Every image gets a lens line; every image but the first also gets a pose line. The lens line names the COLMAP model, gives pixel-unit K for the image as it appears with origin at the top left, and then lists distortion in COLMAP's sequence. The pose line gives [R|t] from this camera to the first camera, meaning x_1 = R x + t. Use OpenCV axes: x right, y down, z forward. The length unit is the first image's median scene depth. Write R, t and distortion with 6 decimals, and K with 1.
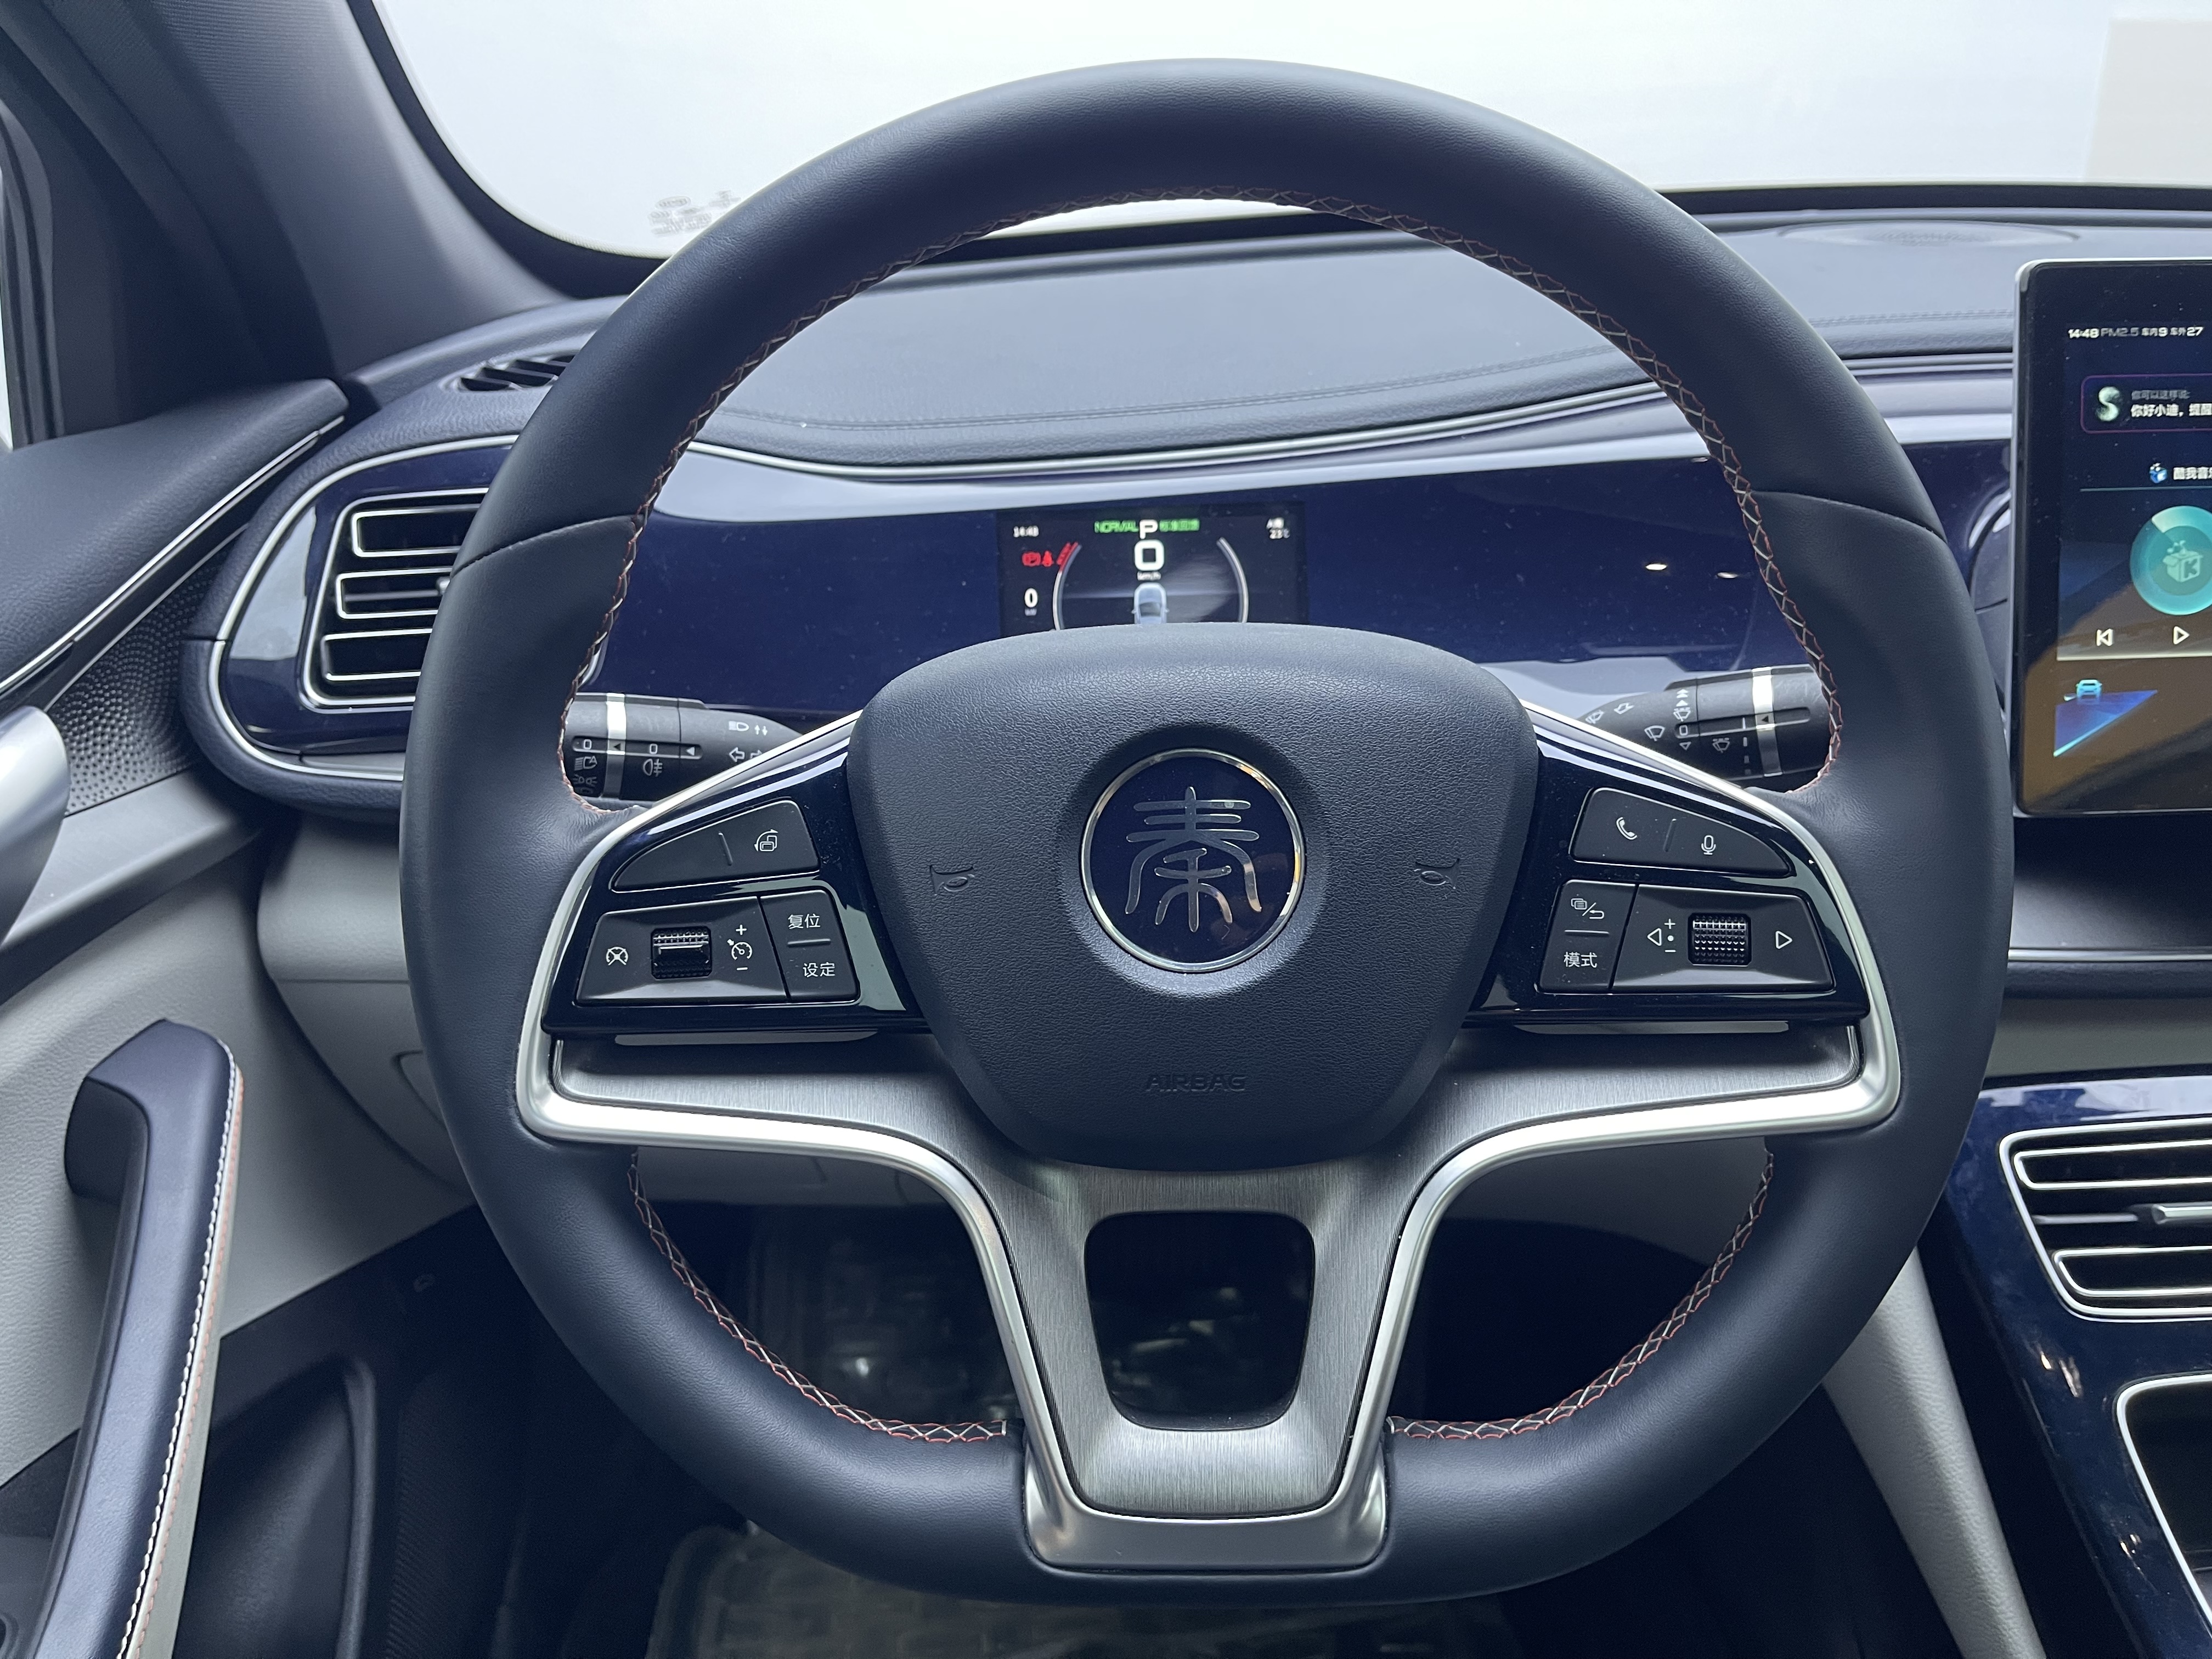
lens RADIAL K [[1662.8, 0, 1106.1], [0, 1662.8, 942.1], [0, 0, 1]] dist [0.047274, -0.062929]
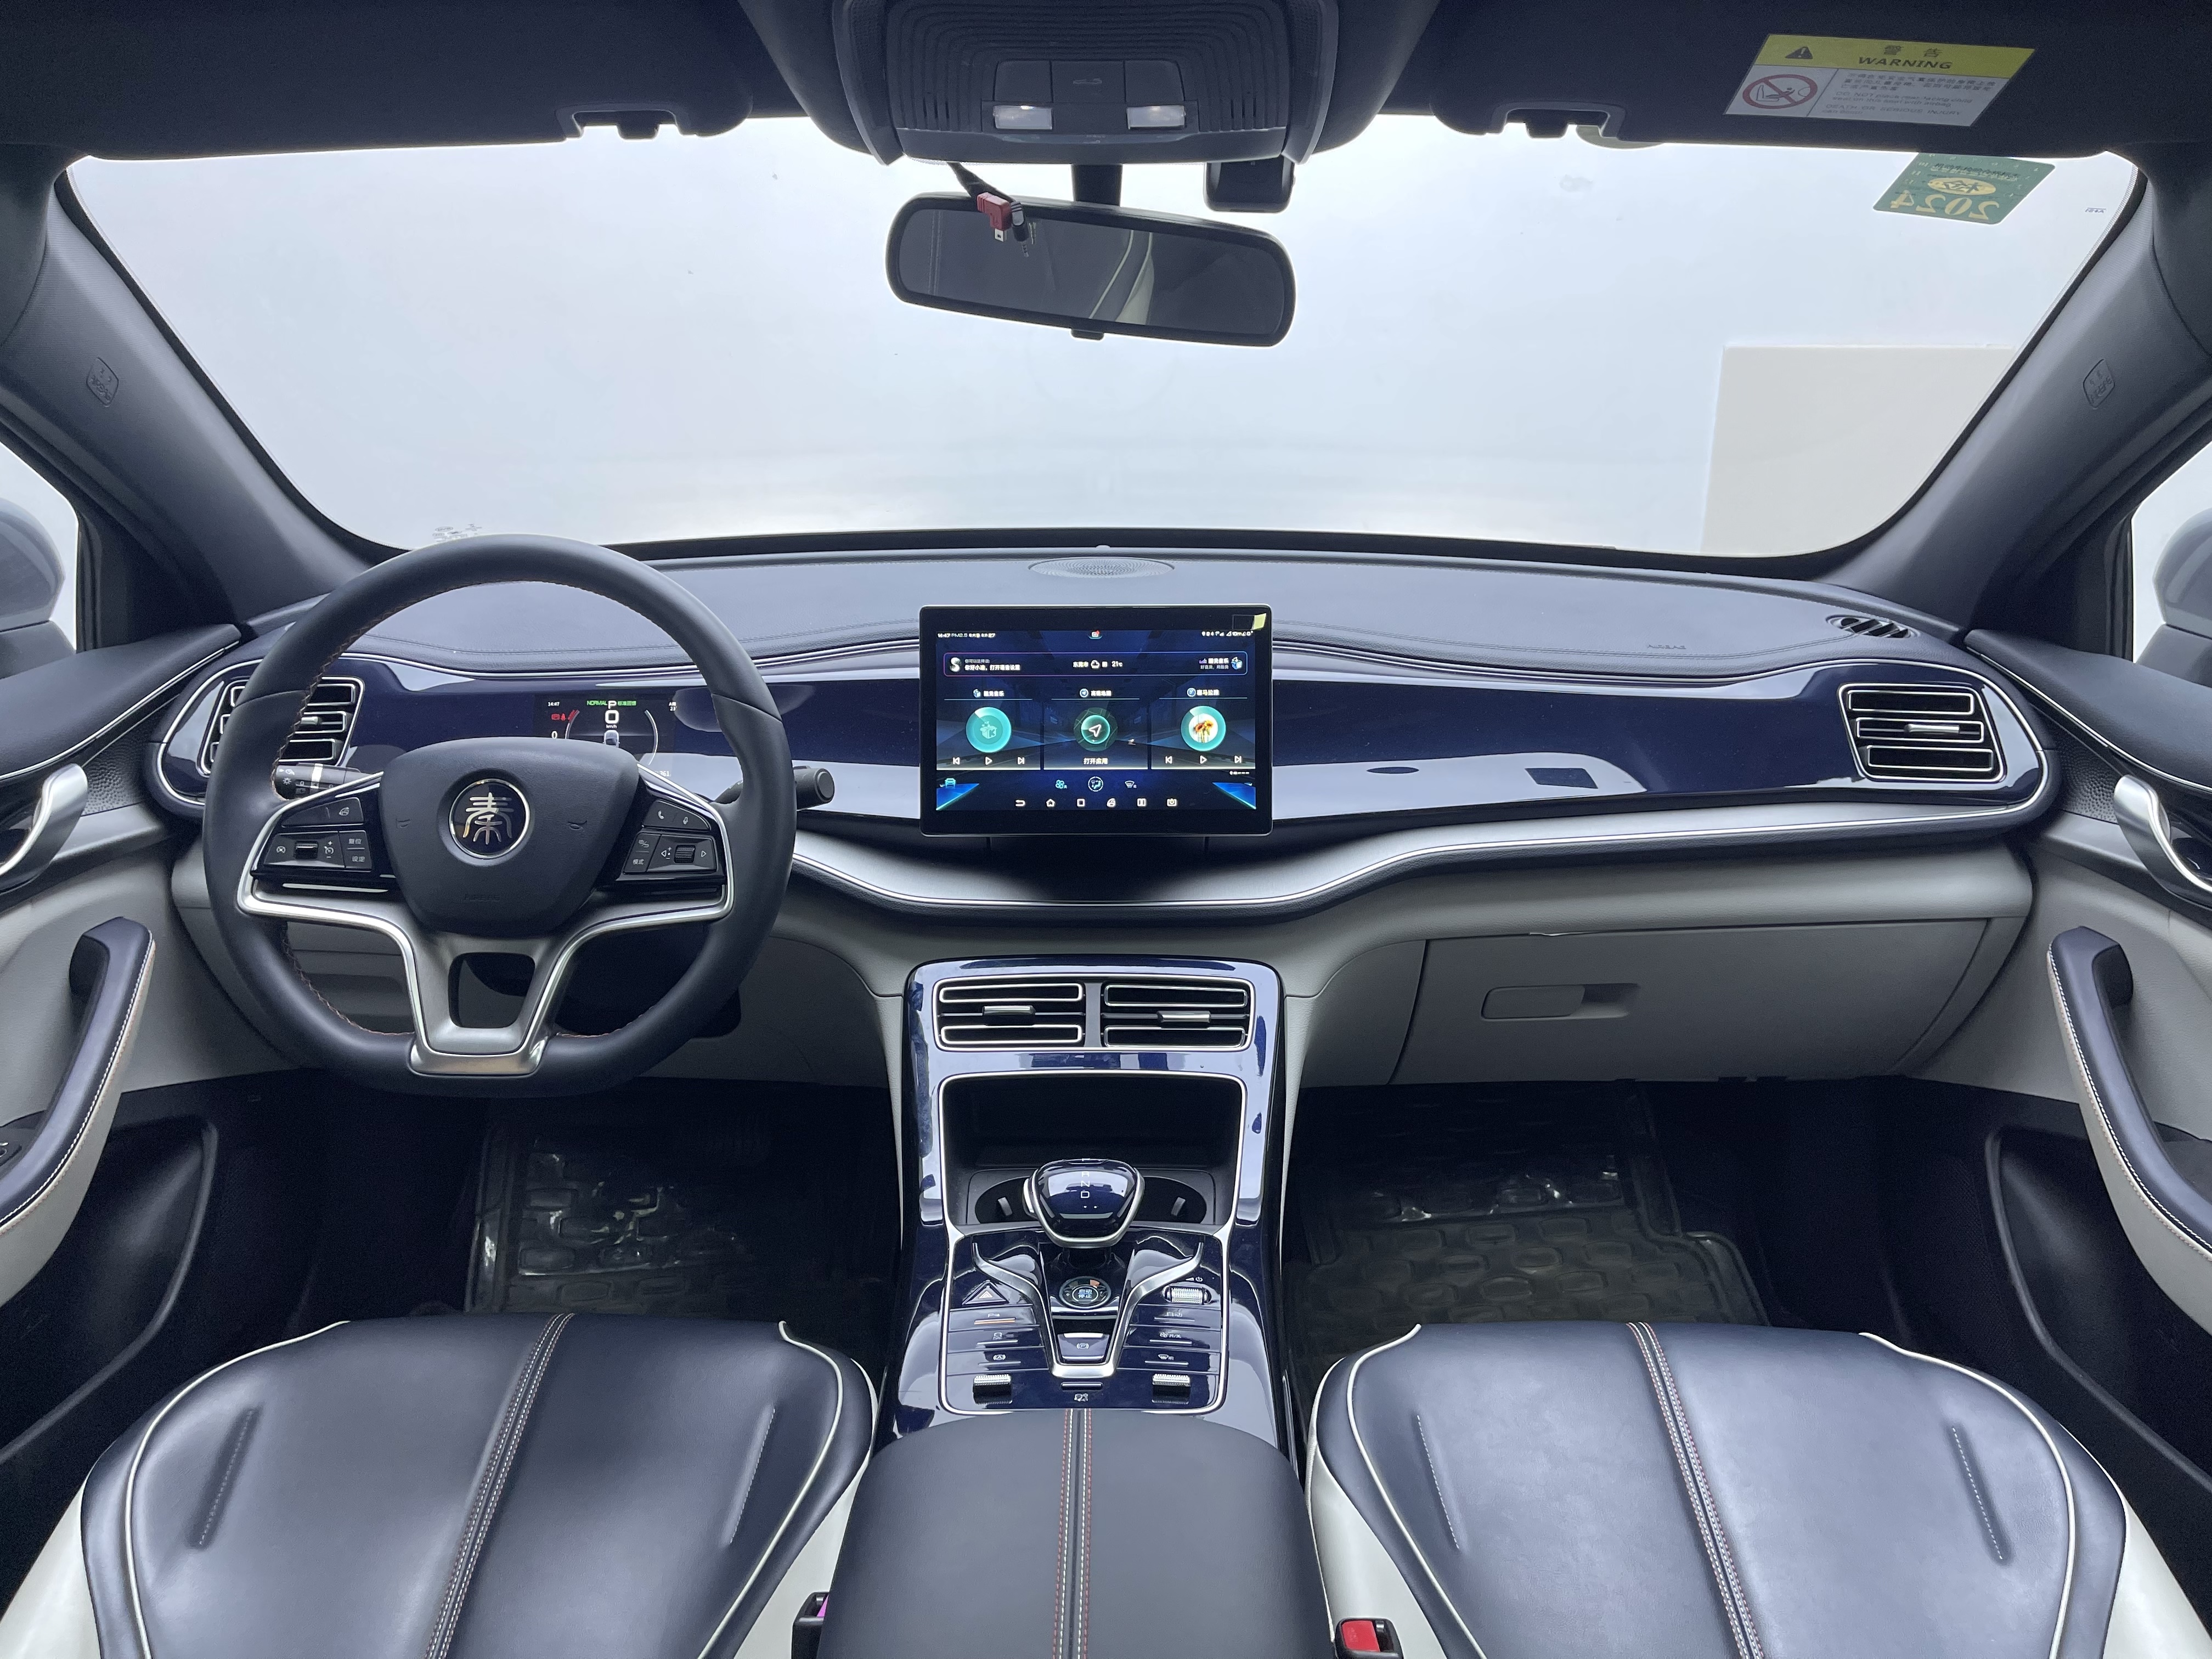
lens RADIAL K [[1662.8, 0, 1106.1], [0, 1662.8, 942.1], [0, 0, 1]] dist [0.047274, -0.062929]
pose [[0.999502, 0.029512, -0.011163, 0.705587], [-0.030564, 0.993438, -0.110213, 0.272212], [0.007837, 0.110499, 0.993845, -1.092379]]
